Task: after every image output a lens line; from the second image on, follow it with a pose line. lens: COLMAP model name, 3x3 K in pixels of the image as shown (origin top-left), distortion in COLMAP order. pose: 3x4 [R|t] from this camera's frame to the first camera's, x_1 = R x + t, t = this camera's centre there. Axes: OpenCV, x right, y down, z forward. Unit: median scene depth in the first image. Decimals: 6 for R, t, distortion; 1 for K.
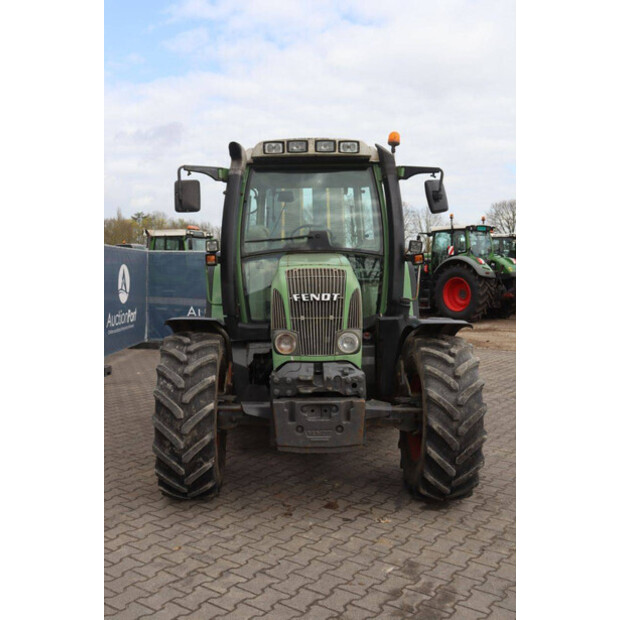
lens RADIAL K [[655.9, 0, 314.5], [0, 655.9, 312.2], [0, 0, 1]] dist [-0.038580, 0.000000]
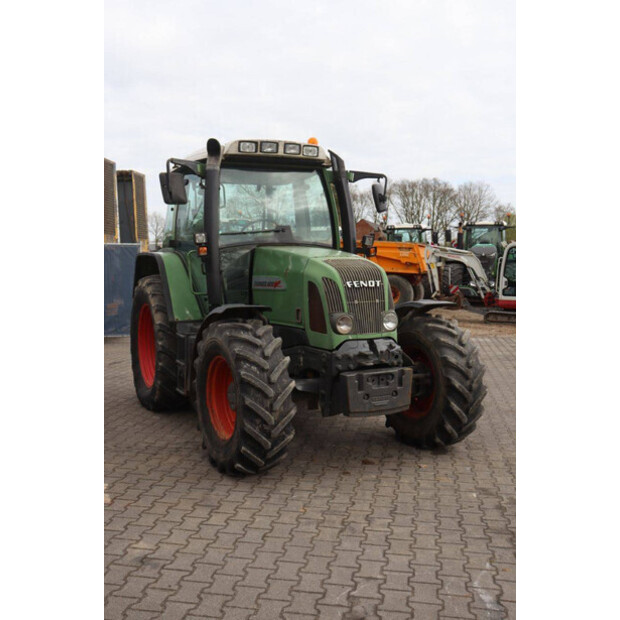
lens RADIAL K [[655.9, 0, 307.6], [0, 655.9, 312.4], [0, 0, 1]] dist [-0.038580, 0.000000]
pose [[0.902245, -0.034847, 0.429814, -0.589608], [0.030362, 0.999389, 0.017290, 0.004594], [-0.430154, -0.002550, 0.902752, -0.010877]]
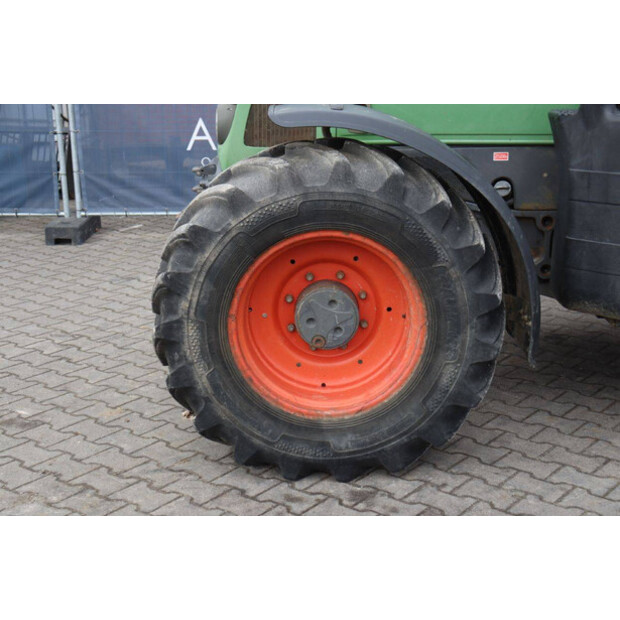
lens RADIAL K [[1034.8, 0, 316.6], [0, 1034.8, 307.6], [0, 0, 1]] dist [0.186028, 0.000000]
pose [[-0.056569, 0.255818, -0.965068, 1.026359], [-0.049339, 0.964719, 0.258617, -0.045019], [0.997179, 0.062245, -0.041952, 1.141707]]
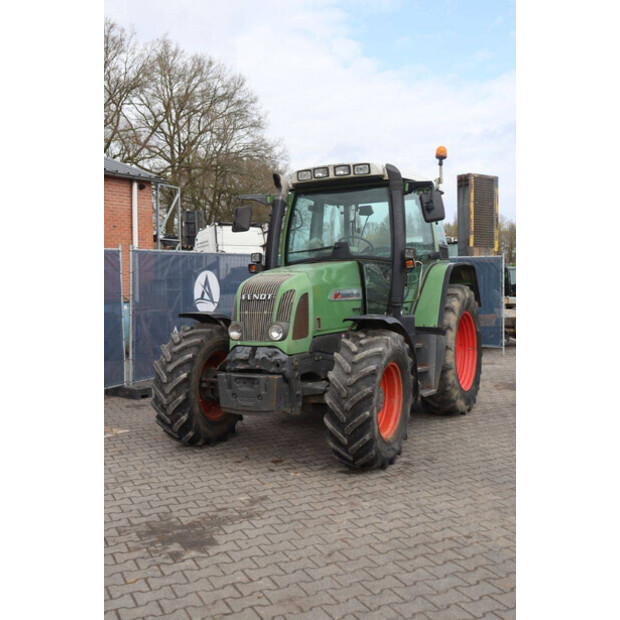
lens RADIAL K [[699.7, 0, 314.6], [0, 699.7, 308.0], [0, 0, 1]] dist [-0.029115, 0.000000]
pose [[0.879450, 0.006951, -0.475941, 0.762241], [-0.016565, 0.999735, -0.016008, 0.019882], [0.475704, 0.021962, 0.879331, -0.167247]]
